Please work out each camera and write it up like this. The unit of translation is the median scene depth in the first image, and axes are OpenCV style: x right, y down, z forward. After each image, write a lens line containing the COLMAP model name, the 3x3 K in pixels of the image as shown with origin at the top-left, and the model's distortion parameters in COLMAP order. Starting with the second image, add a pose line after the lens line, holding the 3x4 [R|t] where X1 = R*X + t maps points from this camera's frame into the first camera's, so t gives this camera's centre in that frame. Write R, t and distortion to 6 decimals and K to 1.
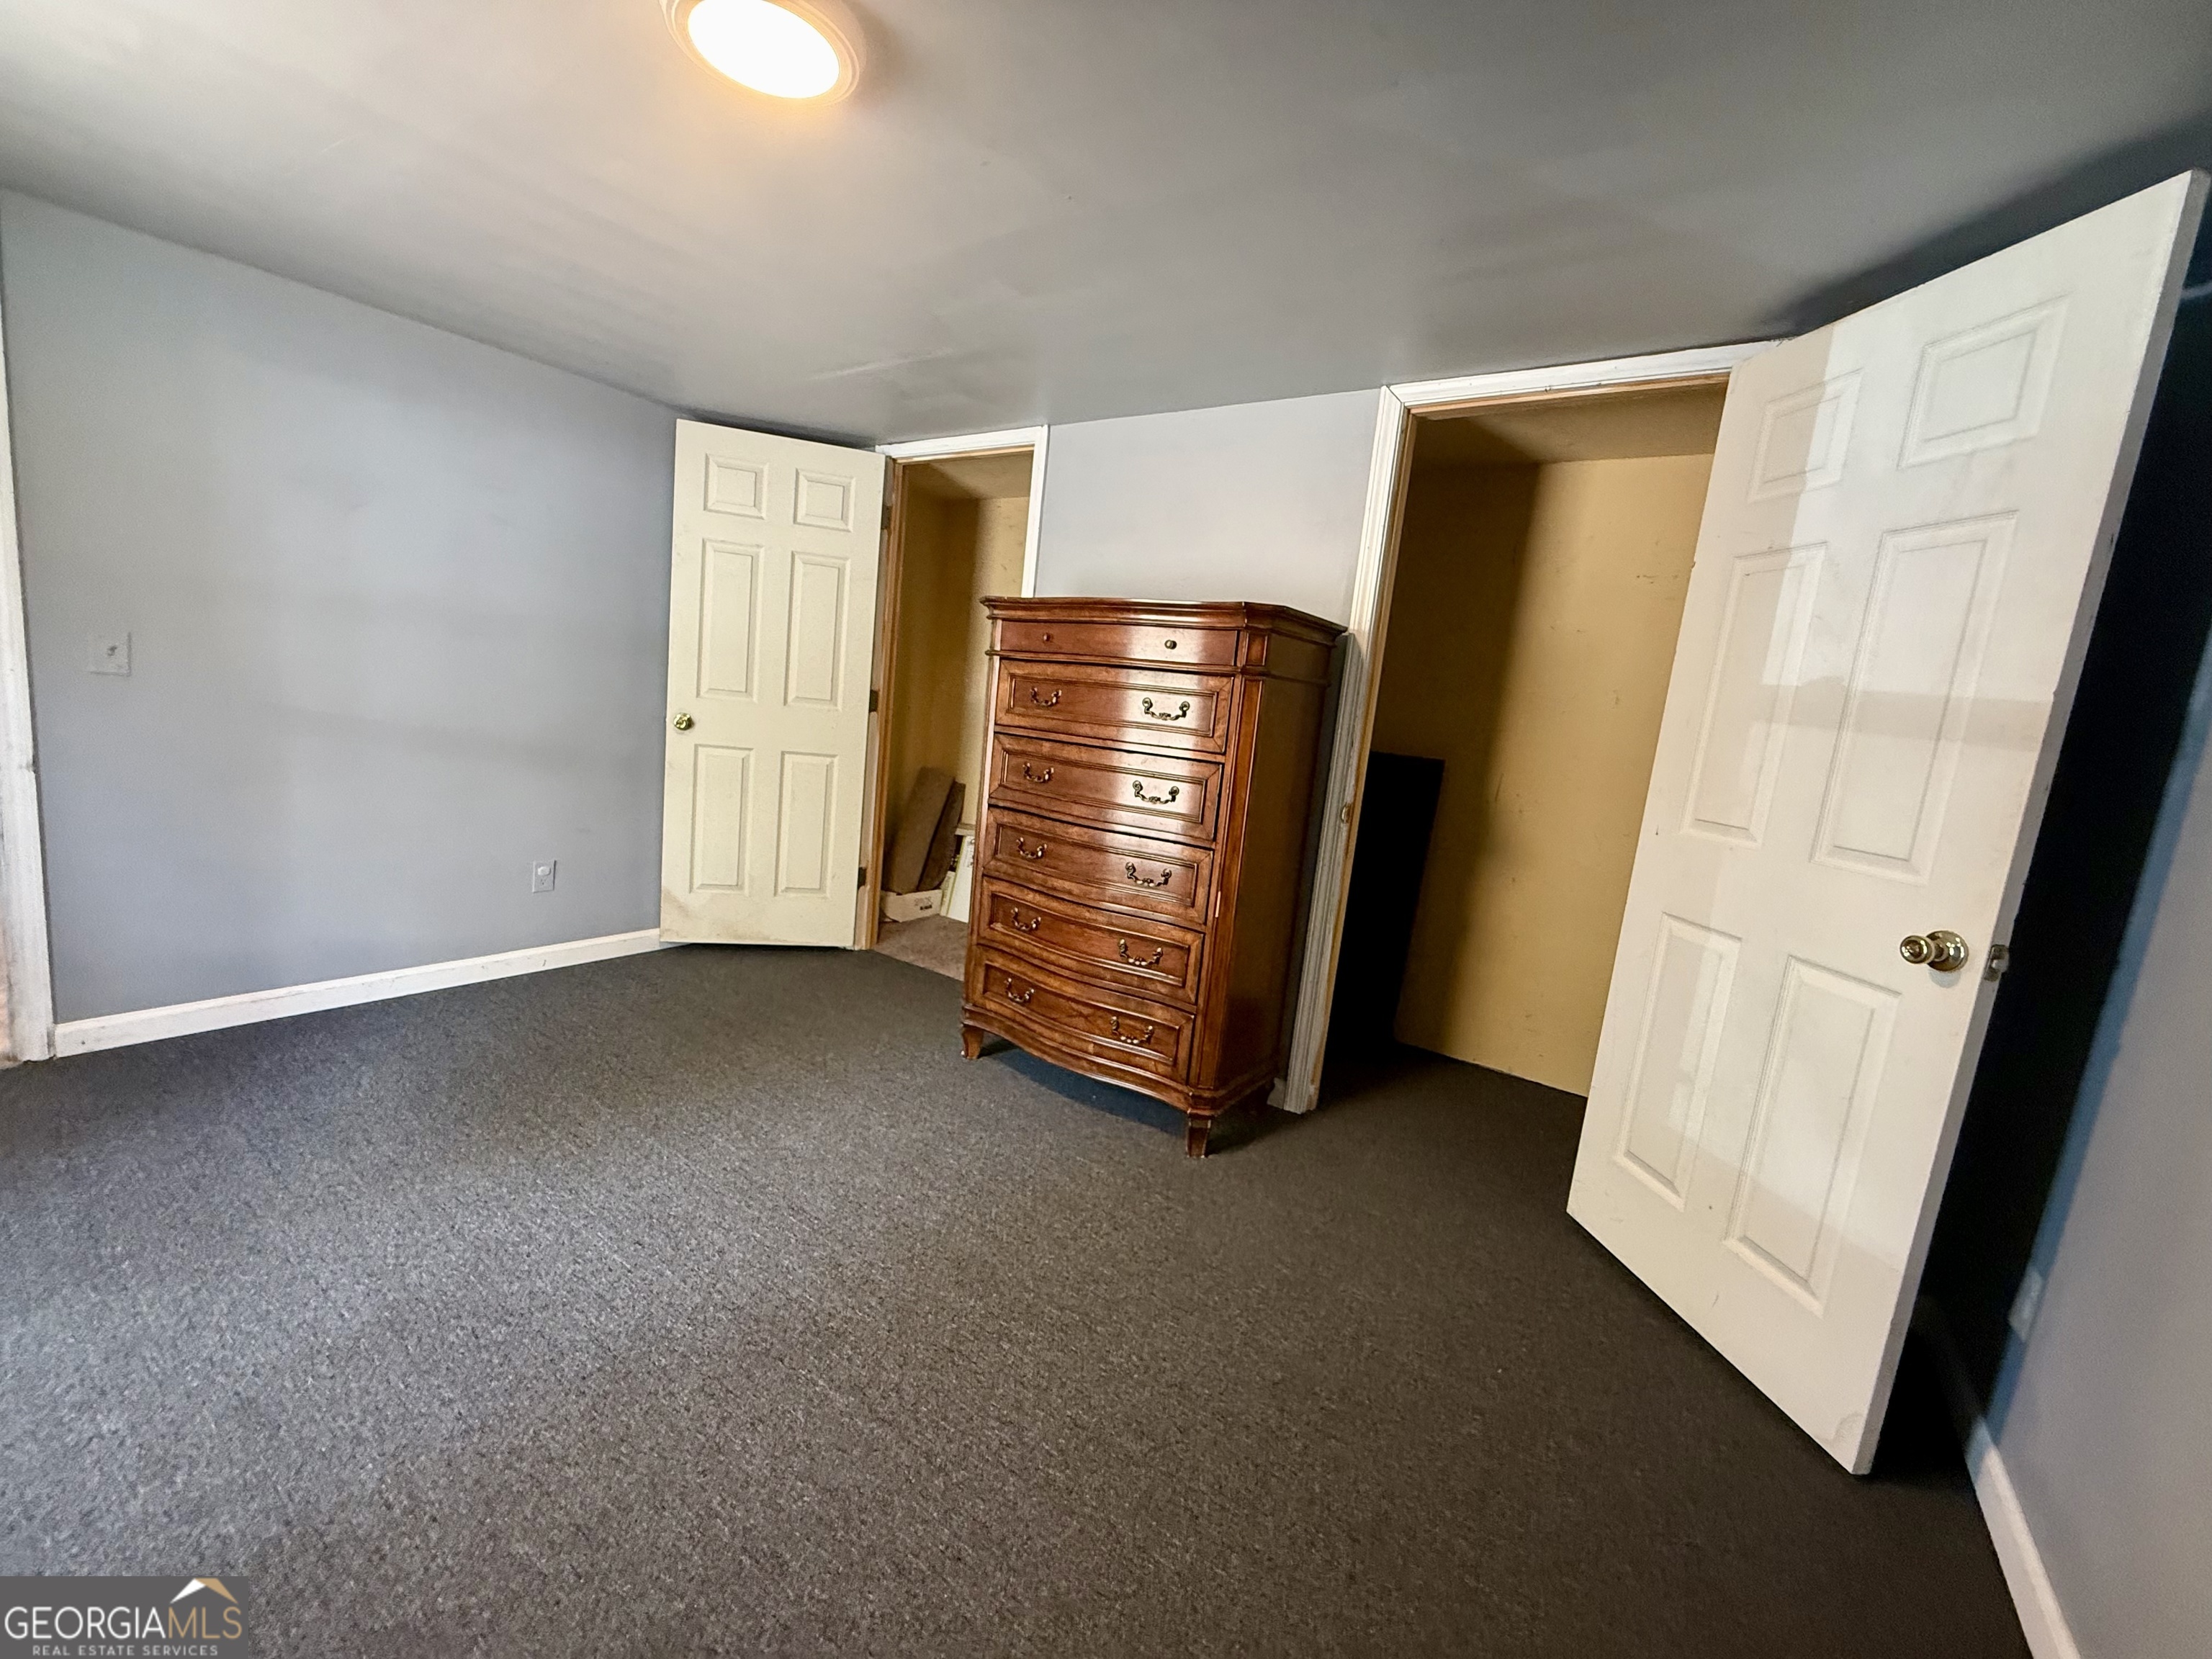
lens RADIAL K [[883.4, 0, 1099.0], [0, 883.4, 830.1], [0, 0, 1]] dist [0.000615, -0.000091]
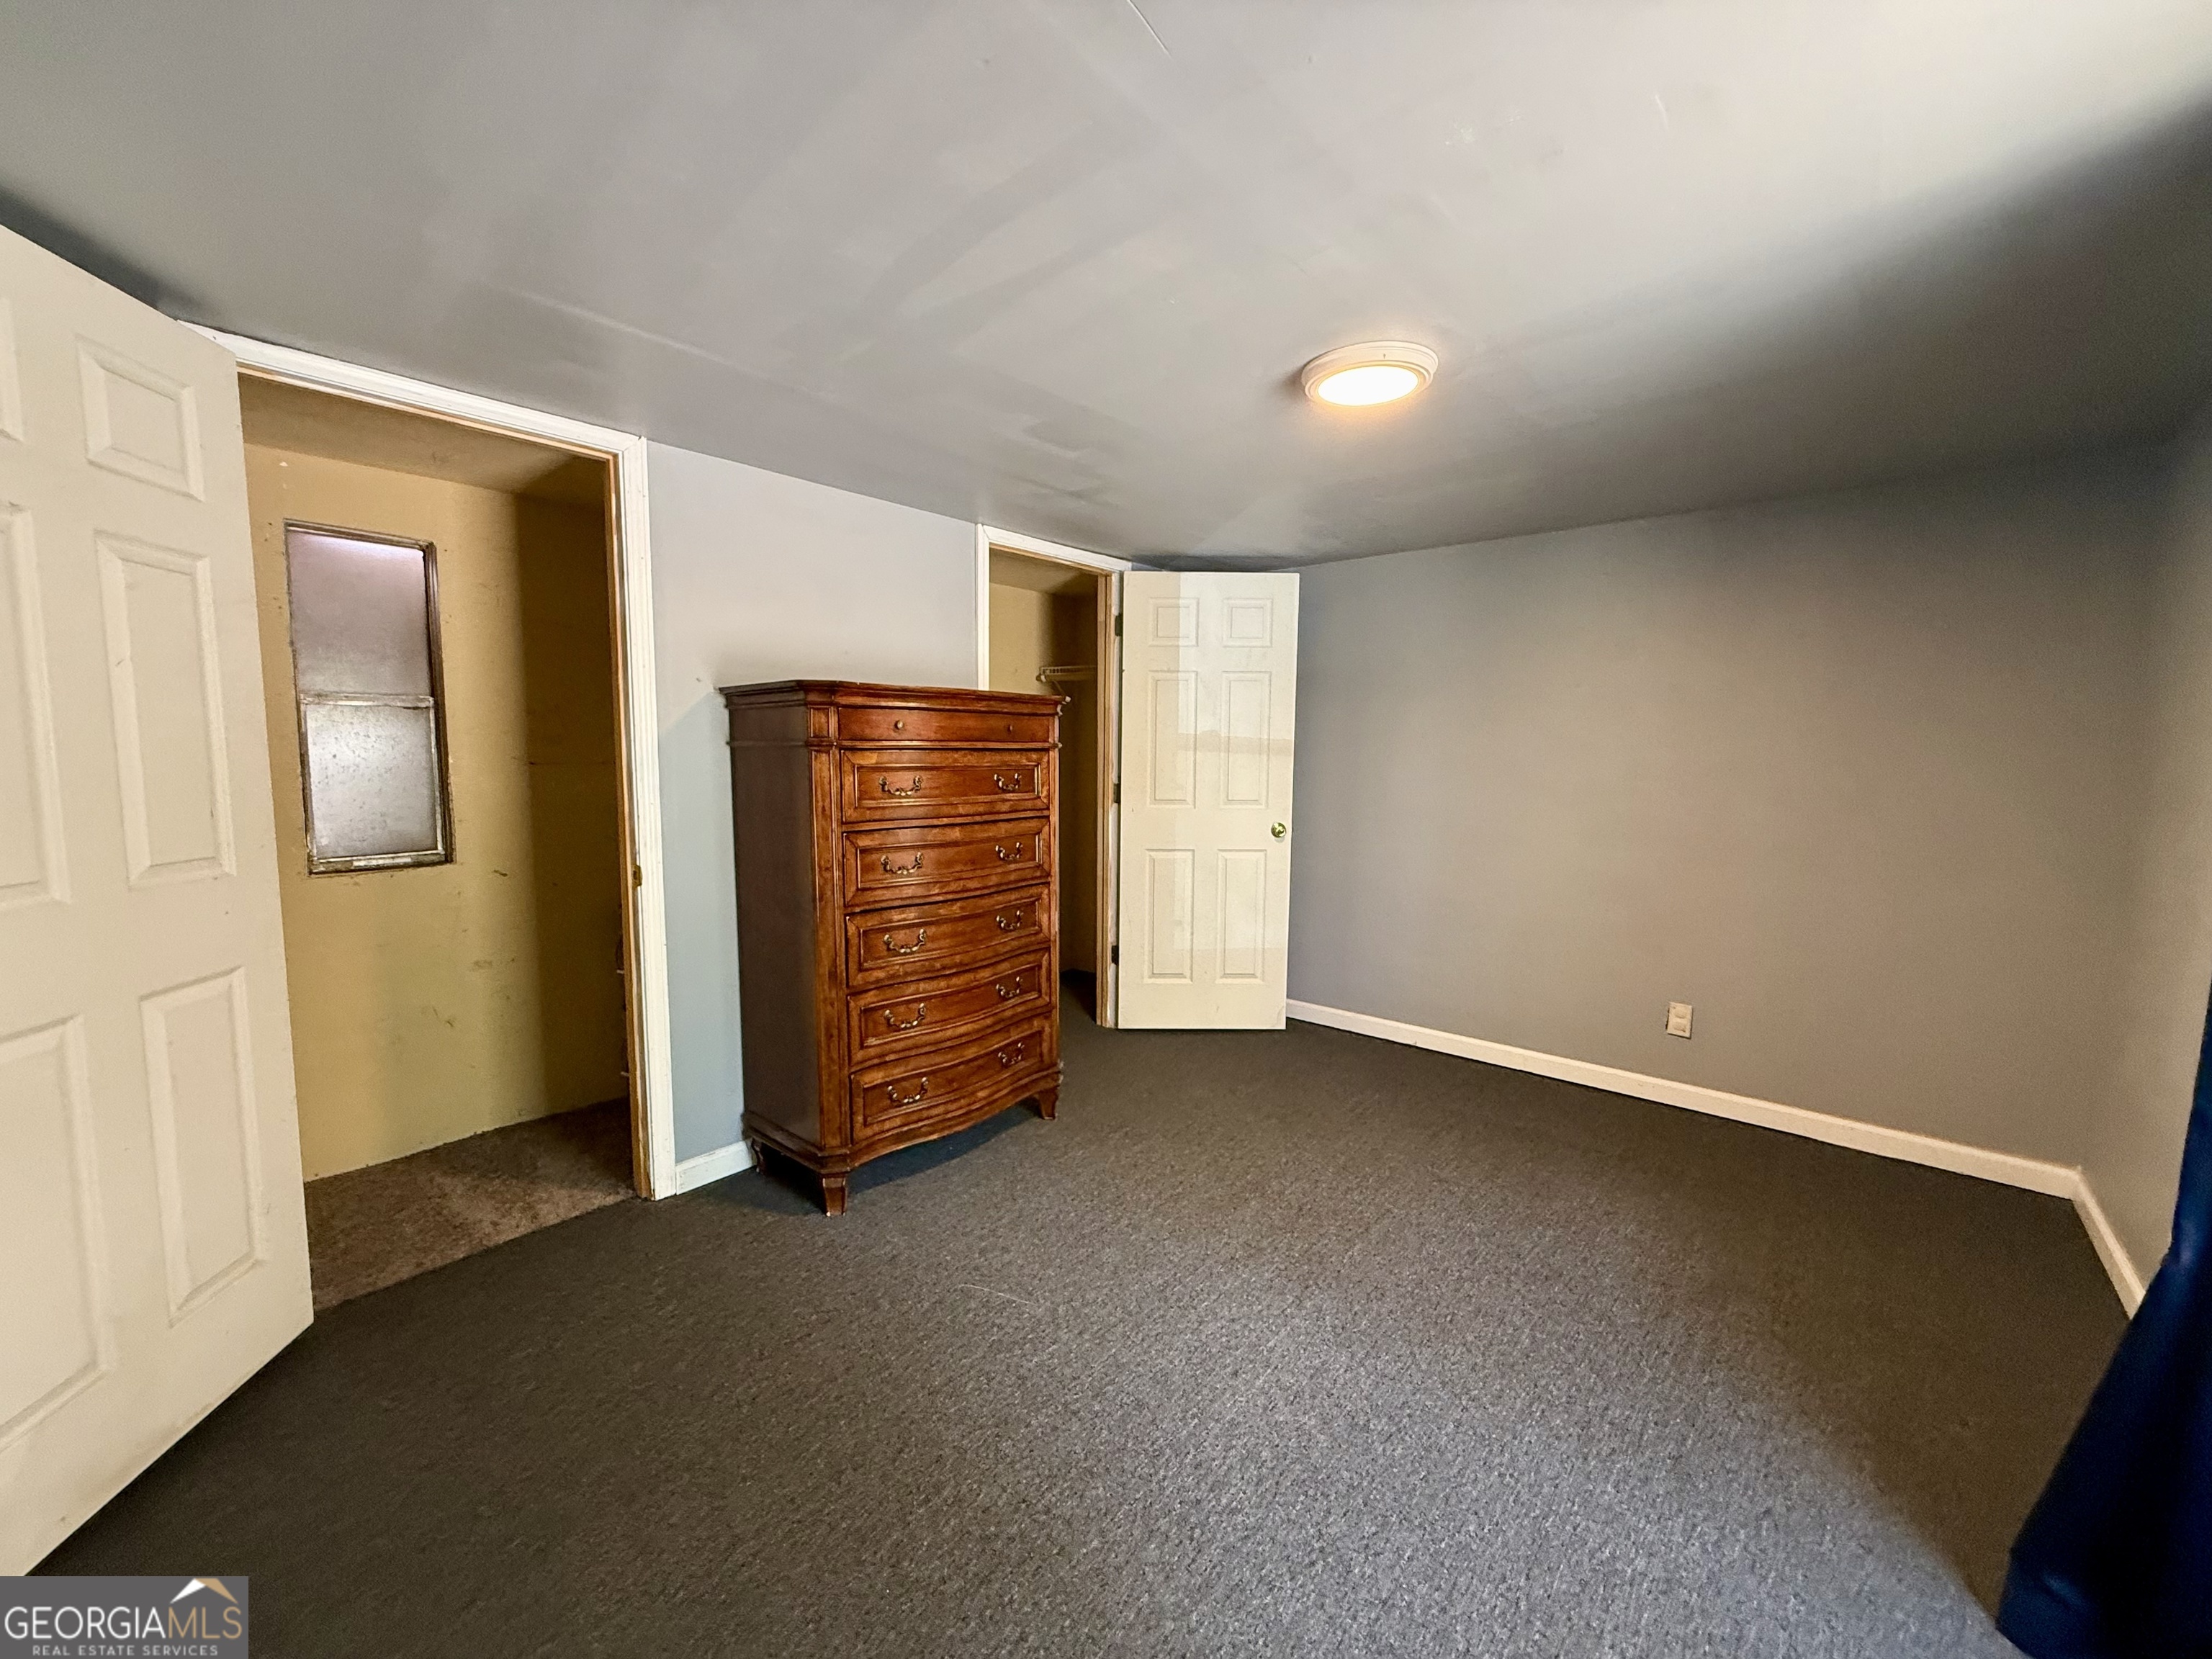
lens RADIAL K [[883.4, 0, 1099.0], [0, 883.4, 830.1], [0, 0, 1]] dist [0.000615, -0.000091]
pose [[0.100350, -0.190639, 0.976518, -1.454462], [0.152709, 0.972794, 0.174219, -0.348908], [-0.983163, 0.131640, 0.126733, 0.976652]]
